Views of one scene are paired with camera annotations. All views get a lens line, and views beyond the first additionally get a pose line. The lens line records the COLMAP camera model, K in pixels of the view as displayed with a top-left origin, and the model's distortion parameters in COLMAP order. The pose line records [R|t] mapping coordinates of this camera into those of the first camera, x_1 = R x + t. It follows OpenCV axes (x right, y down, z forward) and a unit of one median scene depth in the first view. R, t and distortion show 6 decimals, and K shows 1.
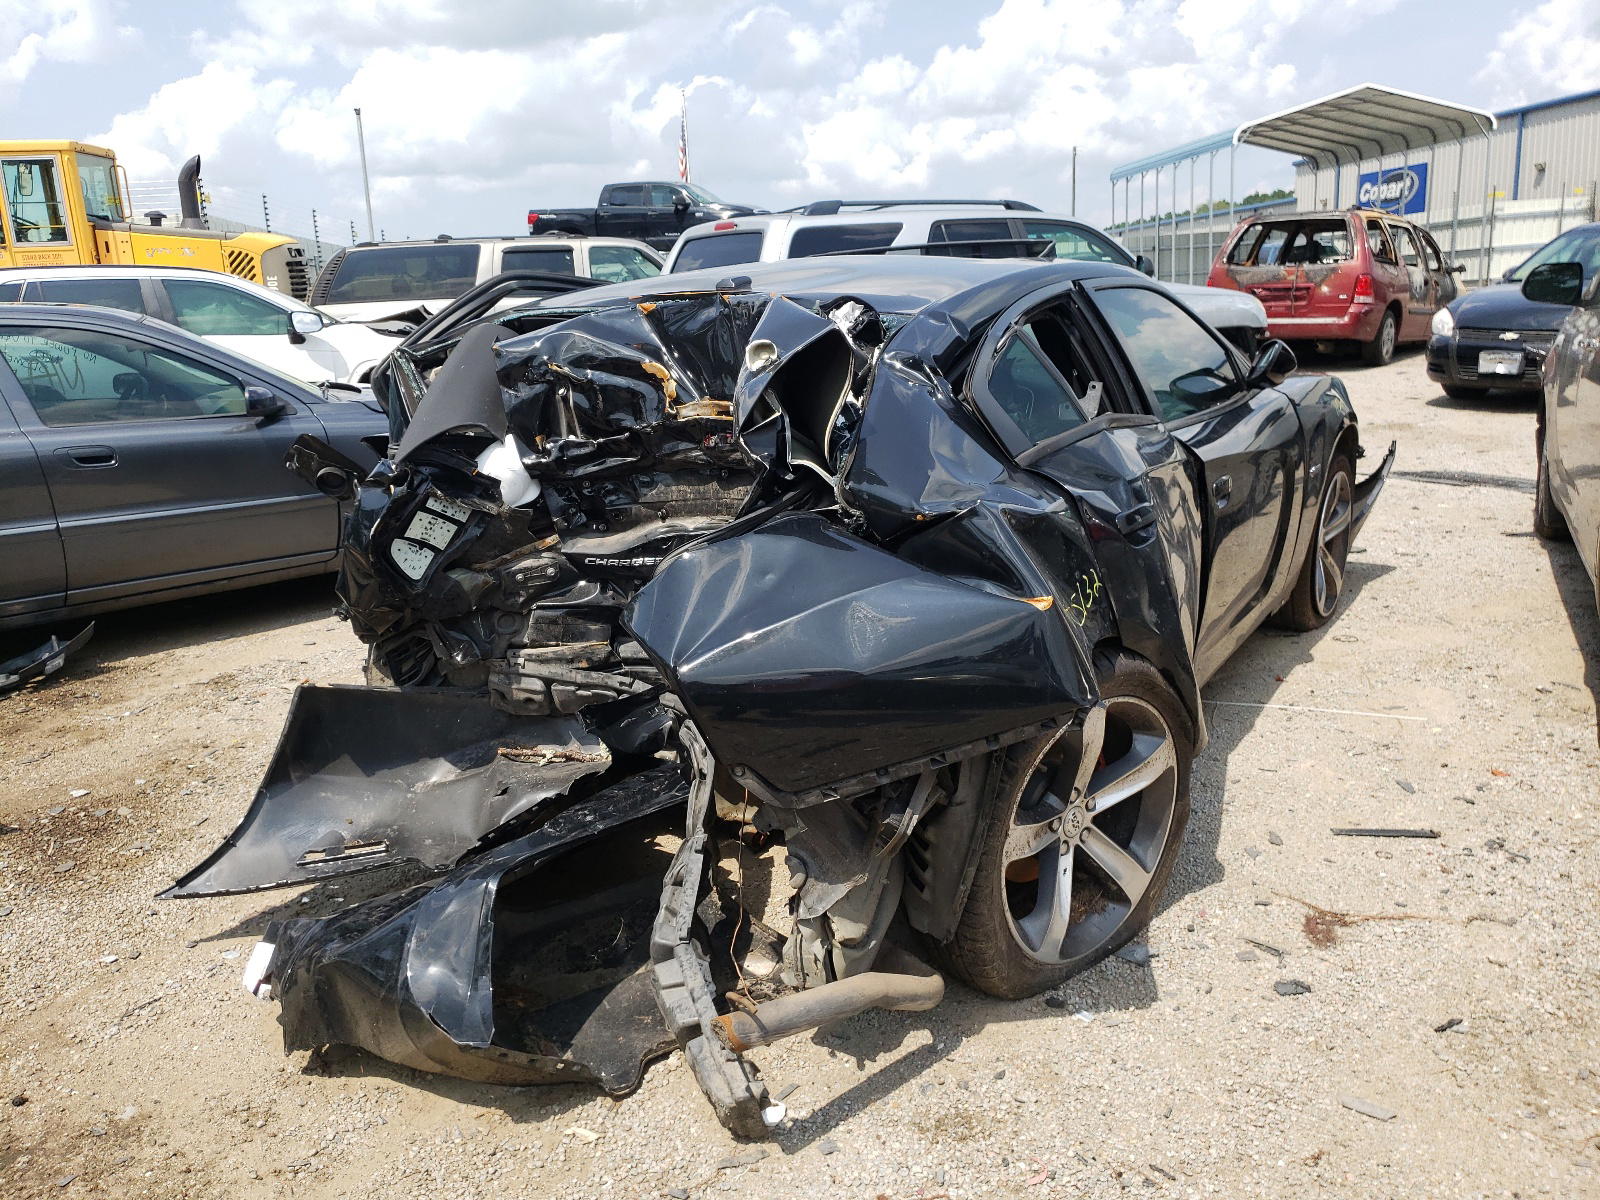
lens RADIAL K [[1233.3, 0, 786.9], [0, 1233.3, 592.0], [0, 0, 1]] dist [0.011397, 0.004473]
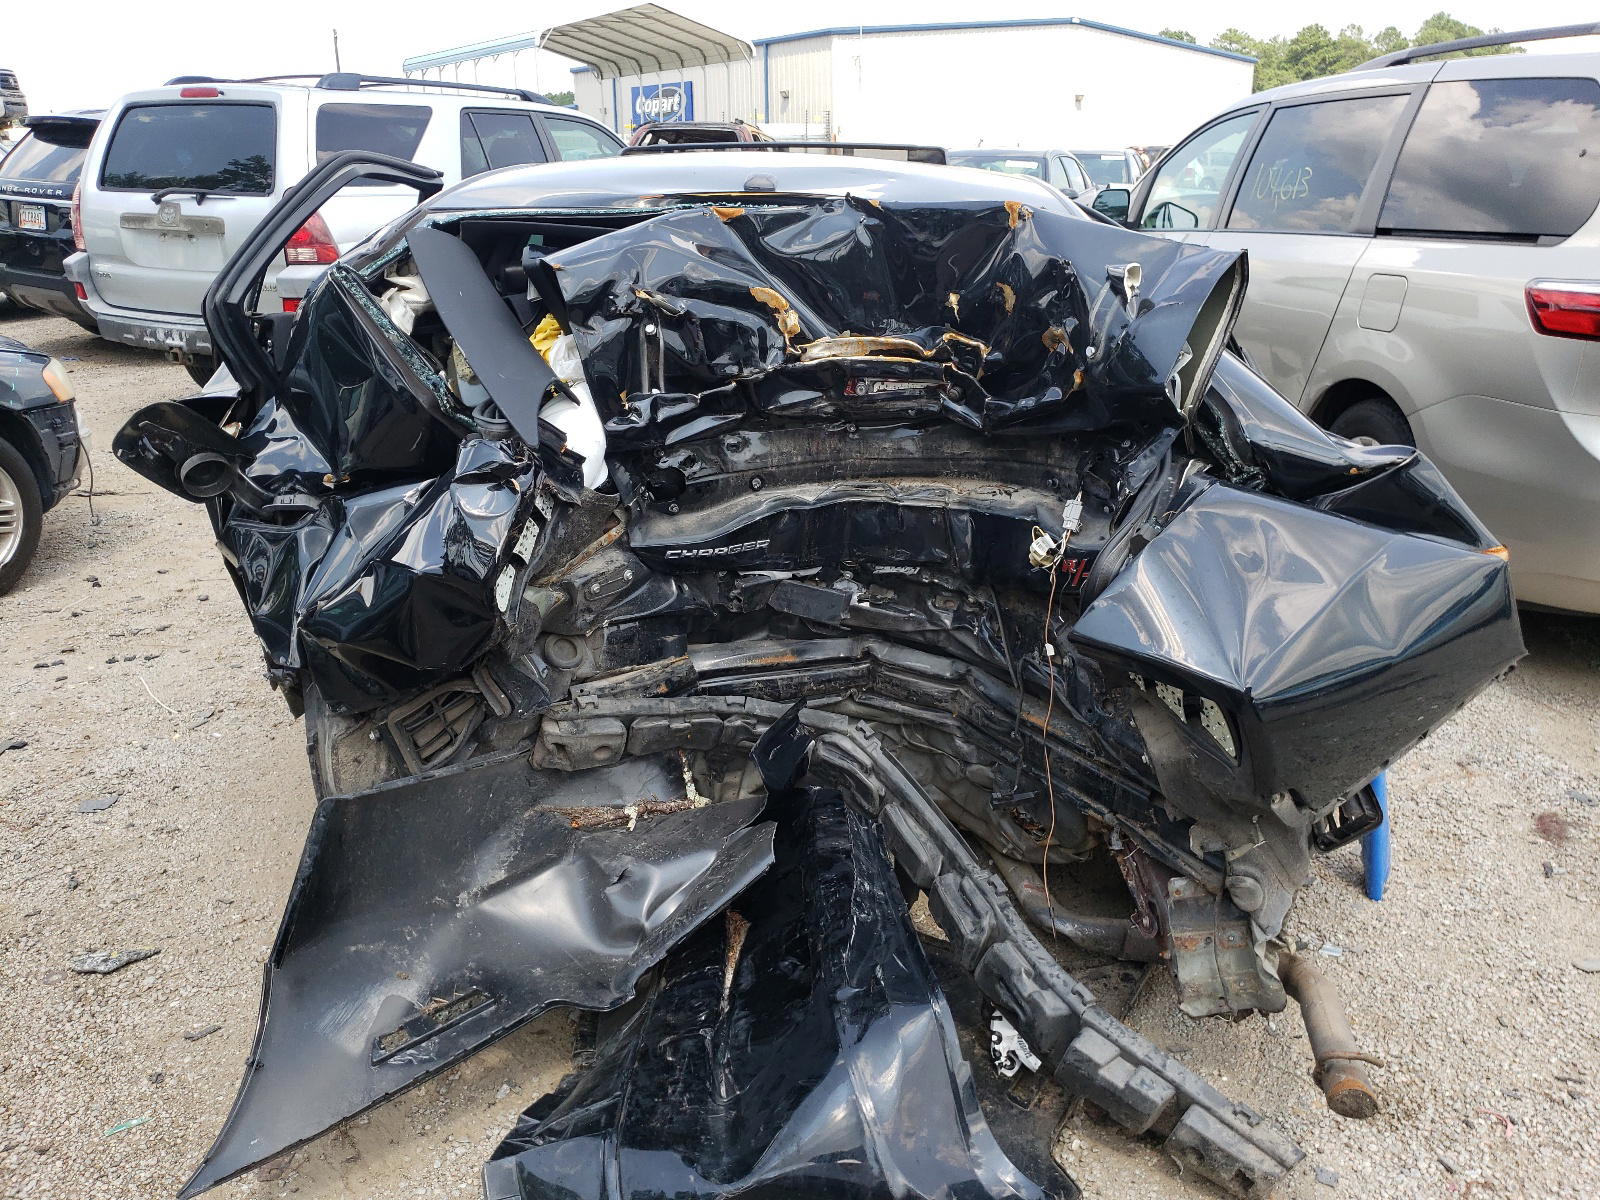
lens RADIAL K [[1233.3, 0, 783.7], [0, 1233.3, 601.7], [0, 0, 1]] dist [0.011397, 0.004473]
pose [[0.849849, -0.133299, 0.509890, -0.488022], [0.091544, 0.990115, 0.106264, -0.069736], [-0.519014, -0.043631, 0.853651, 0.314802]]
